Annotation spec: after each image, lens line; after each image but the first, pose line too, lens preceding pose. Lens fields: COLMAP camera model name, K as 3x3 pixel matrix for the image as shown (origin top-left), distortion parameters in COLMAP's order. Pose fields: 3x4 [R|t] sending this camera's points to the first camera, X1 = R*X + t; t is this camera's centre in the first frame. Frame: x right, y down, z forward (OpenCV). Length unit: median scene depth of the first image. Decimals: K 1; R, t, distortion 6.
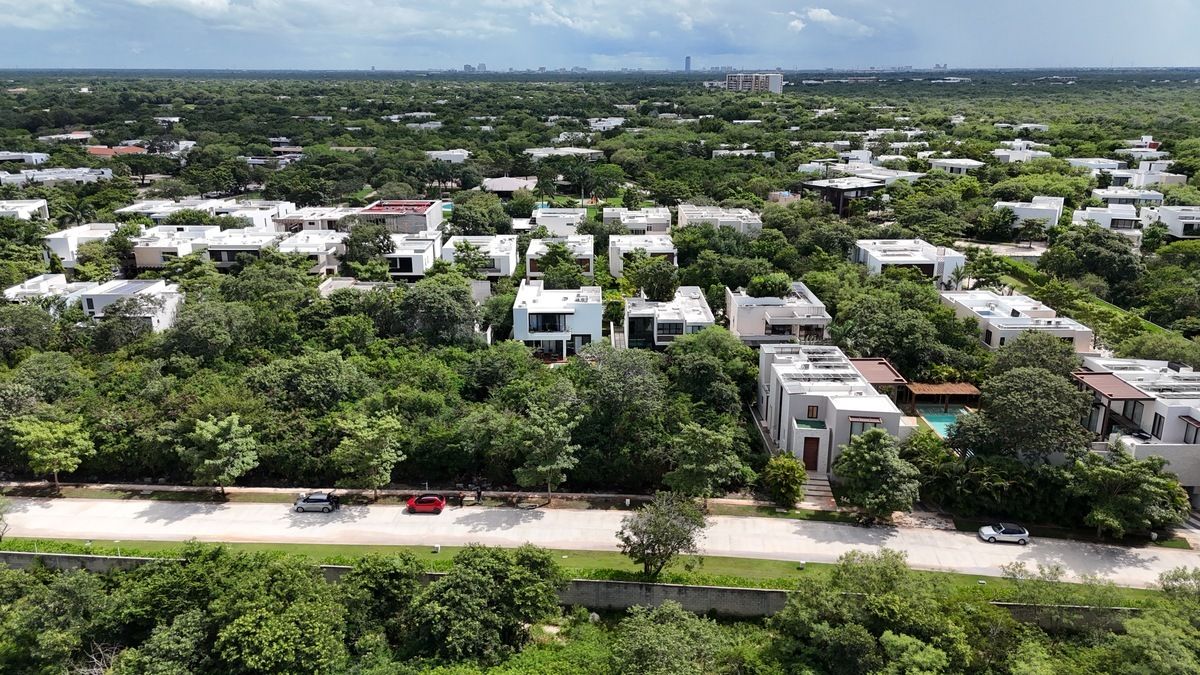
lens RADIAL K [[883.9, 0, 598.4], [0, 883.9, 340.1], [0, 0, 1]] dist [0.060492, -0.048377]
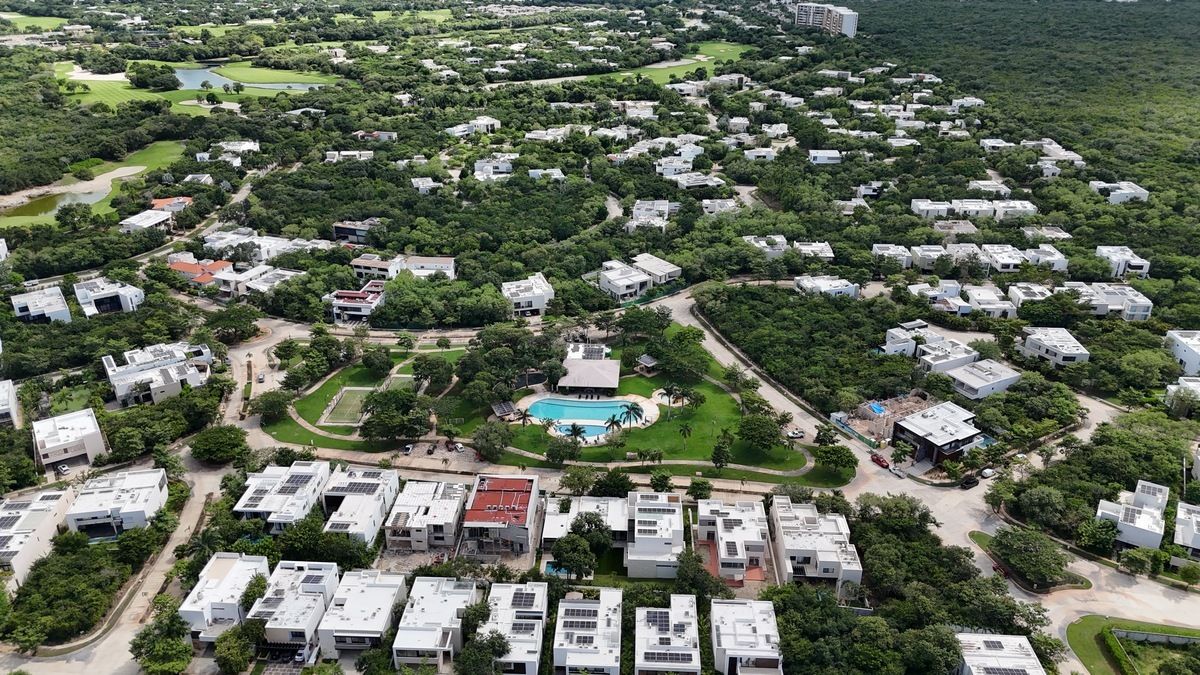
lens RADIAL K [[883.9, 0, 598.4], [0, 883.9, 340.1], [0, 0, 1]] dist [0.060492, -0.048377]
pose [[0.998482, 0.023763, -0.049686, -0.145264], [-0.016185, 0.988899, 0.147706, -1.107193], [0.052645, -0.146678, 0.987782, 0.043089]]
